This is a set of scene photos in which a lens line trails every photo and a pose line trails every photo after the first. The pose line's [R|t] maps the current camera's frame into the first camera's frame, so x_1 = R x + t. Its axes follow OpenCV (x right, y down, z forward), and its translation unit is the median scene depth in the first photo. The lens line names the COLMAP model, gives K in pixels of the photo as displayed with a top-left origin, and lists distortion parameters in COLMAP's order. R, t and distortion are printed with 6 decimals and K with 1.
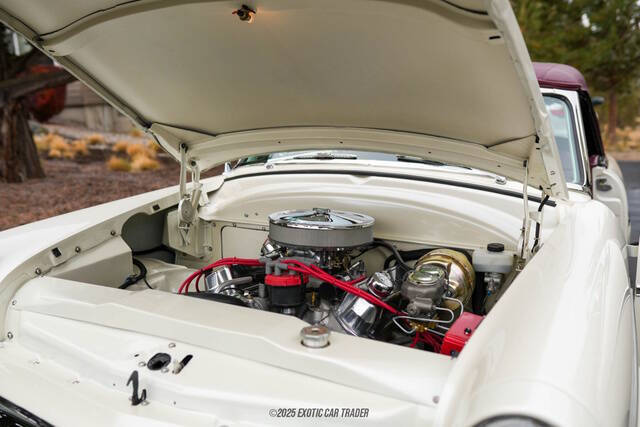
lens RADIAL K [[617.6, 0, 320.0], [0, 617.6, 213.5], [0, 0, 1]] dist [-0.007443, -0.004108]
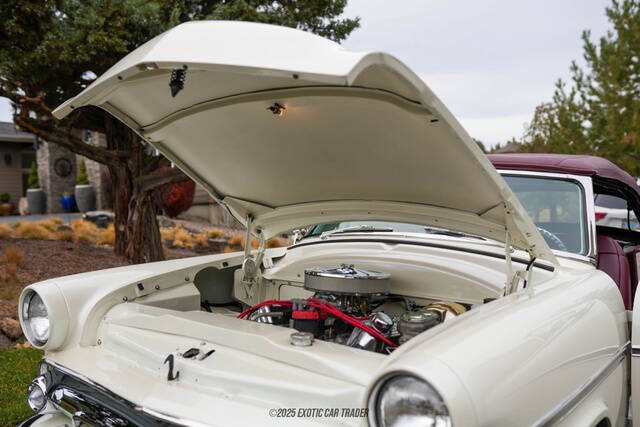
lens RADIAL K [[617.6, 0, 320.0], [0, 617.6, 213.5], [0, 0, 1]] dist [-0.007443, -0.004108]
pose [[0.981047, 0.019299, -0.192804, 0.171302], [-0.051593, 0.985125, -0.163910, 0.090193], [0.186773, 0.170751, 0.967450, -0.198318]]
